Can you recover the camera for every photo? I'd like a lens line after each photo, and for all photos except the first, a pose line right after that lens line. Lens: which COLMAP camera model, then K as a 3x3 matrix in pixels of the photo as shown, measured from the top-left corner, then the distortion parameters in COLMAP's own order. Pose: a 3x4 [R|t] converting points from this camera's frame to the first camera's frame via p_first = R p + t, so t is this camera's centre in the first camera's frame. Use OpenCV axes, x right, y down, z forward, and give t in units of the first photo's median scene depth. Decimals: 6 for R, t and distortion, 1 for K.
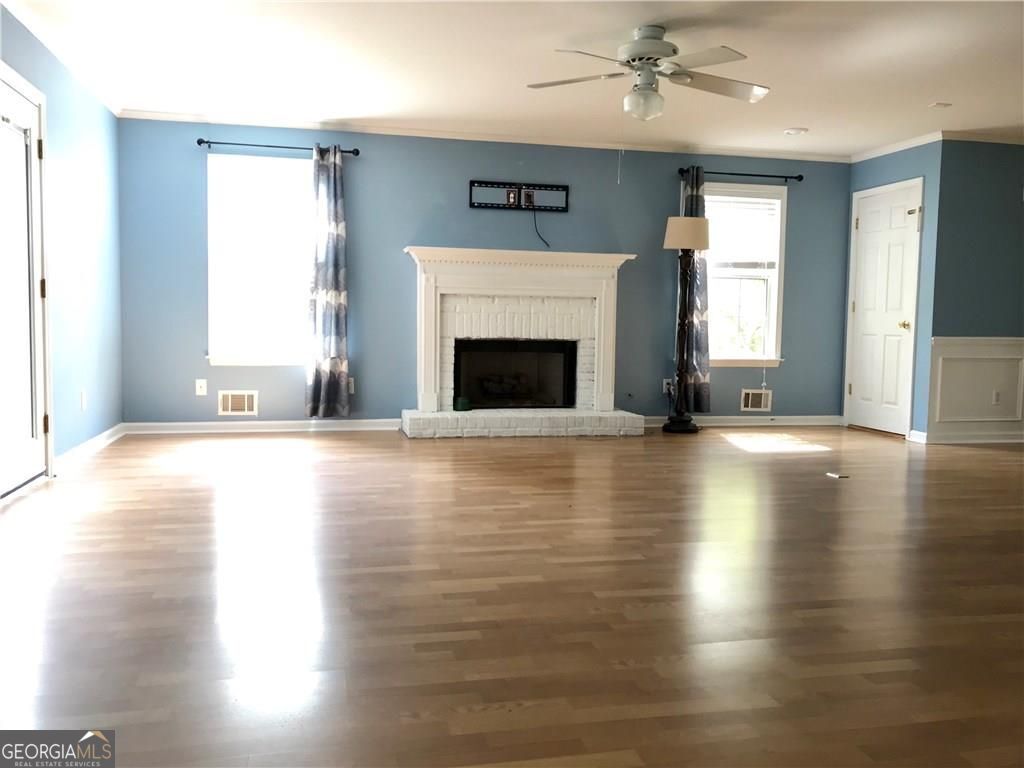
lens RADIAL K [[828.9, 0, 494.4], [0, 828.9, 370.4], [0, 0, 1]] dist [0.021200, -0.012811]
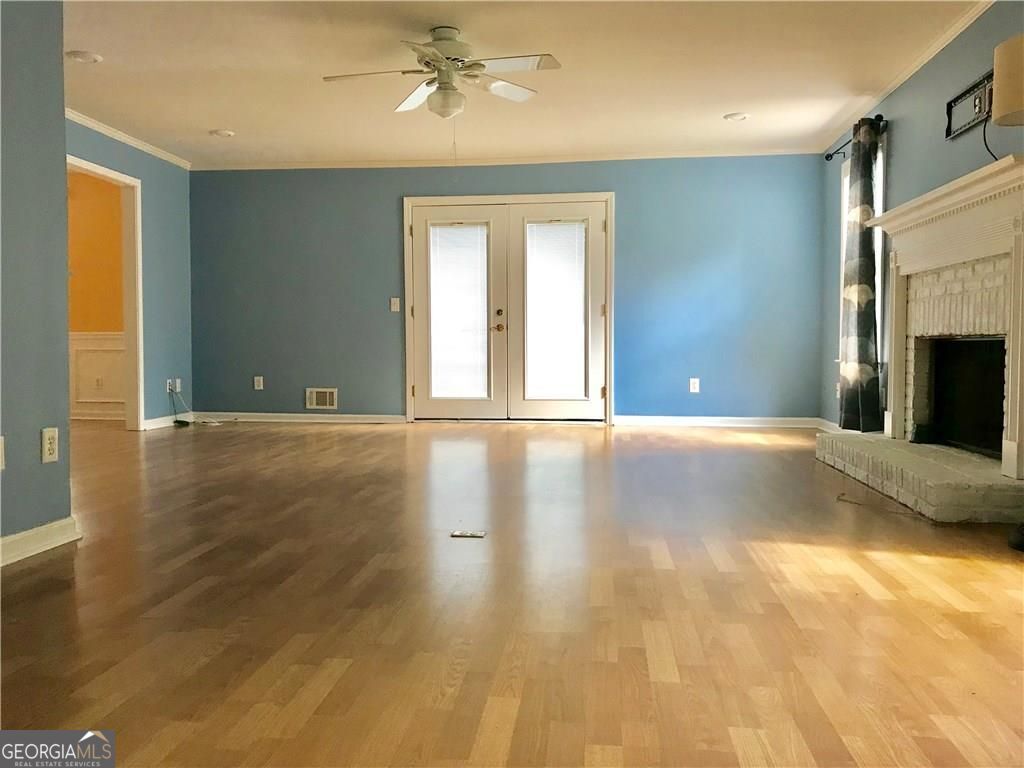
lens RADIAL K [[828.9, 0, 494.4], [0, 828.9, 370.4], [0, 0, 1]] dist [0.021200, -0.012811]
pose [[-0.327618, 0.014616, -0.944697, 0.718311], [-0.056460, 0.997791, 0.035017, -0.015145], [0.943122, 0.064810, -0.326069, 0.877164]]
